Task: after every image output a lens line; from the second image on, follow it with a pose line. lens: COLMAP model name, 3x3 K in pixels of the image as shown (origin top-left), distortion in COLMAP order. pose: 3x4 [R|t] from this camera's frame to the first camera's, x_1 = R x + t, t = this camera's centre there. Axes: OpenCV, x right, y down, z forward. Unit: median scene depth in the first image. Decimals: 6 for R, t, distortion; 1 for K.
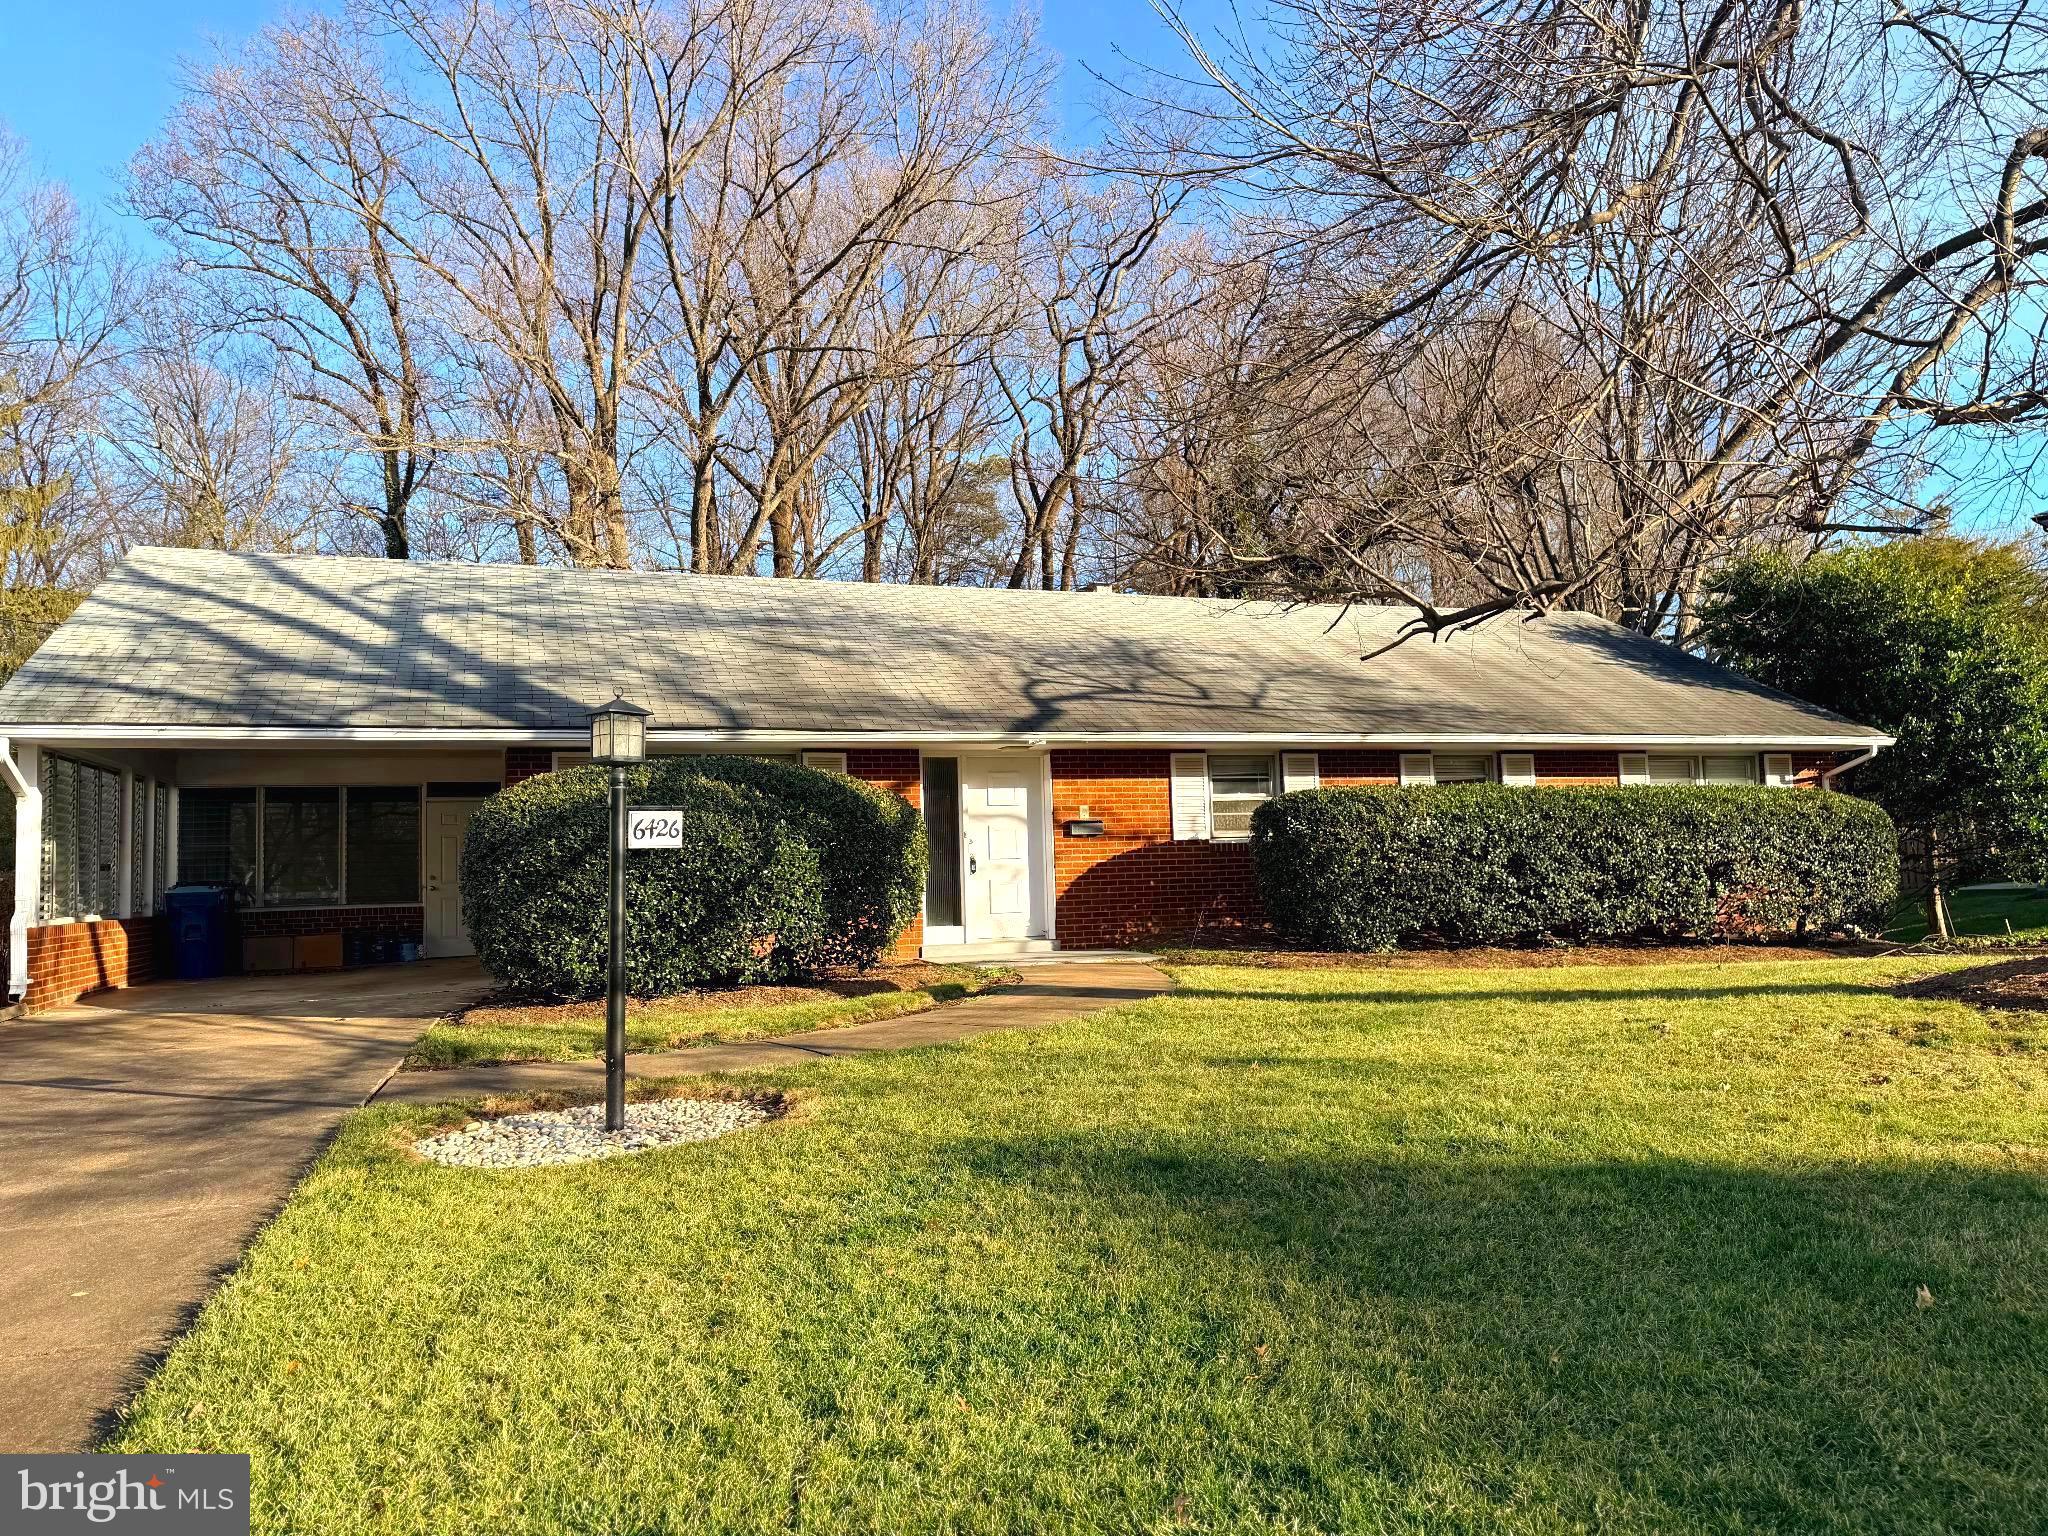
lens RADIAL K [[1640.2, 0, 1027.9], [0, 1640.2, 721.9], [0, 0, 1]] dist [0.090137, -0.251817]
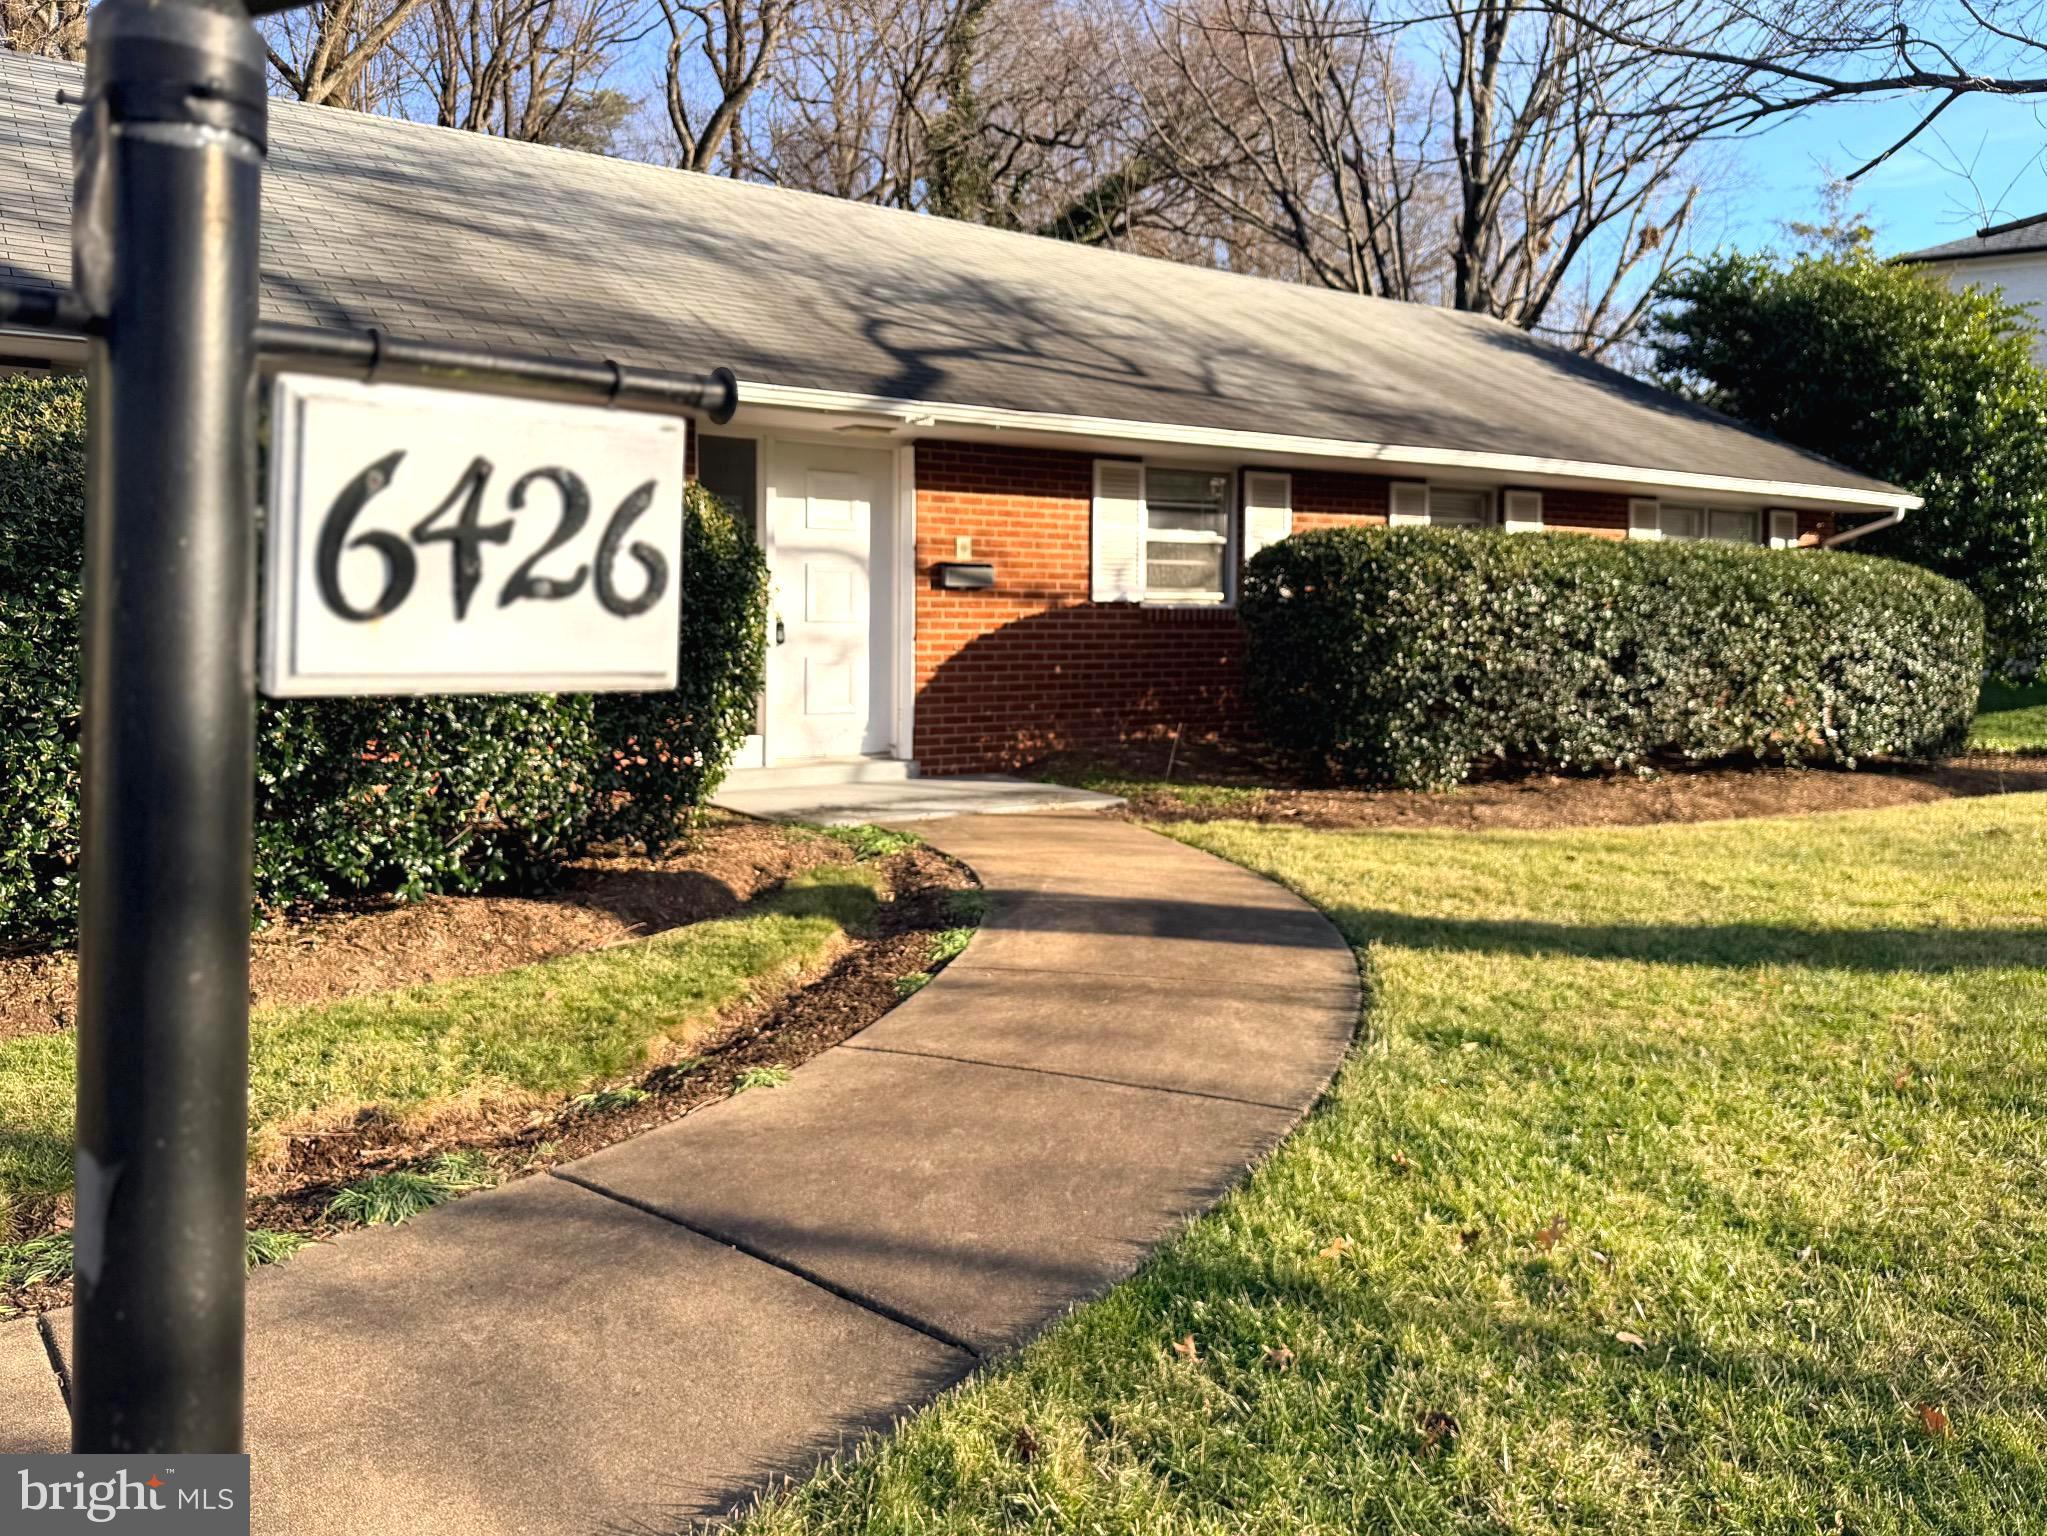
lens RADIAL K [[1639.4, 0, 1027.4], [0, 1639.4, 722.0], [0, 0, 1]] dist [0.090137, -0.251817]
pose [[0.964006, 0.016416, 0.265372, -0.098729], [-0.057229, 0.987508, 0.146806, 0.027561], [-0.259647, -0.156708, 0.952904, 0.408058]]
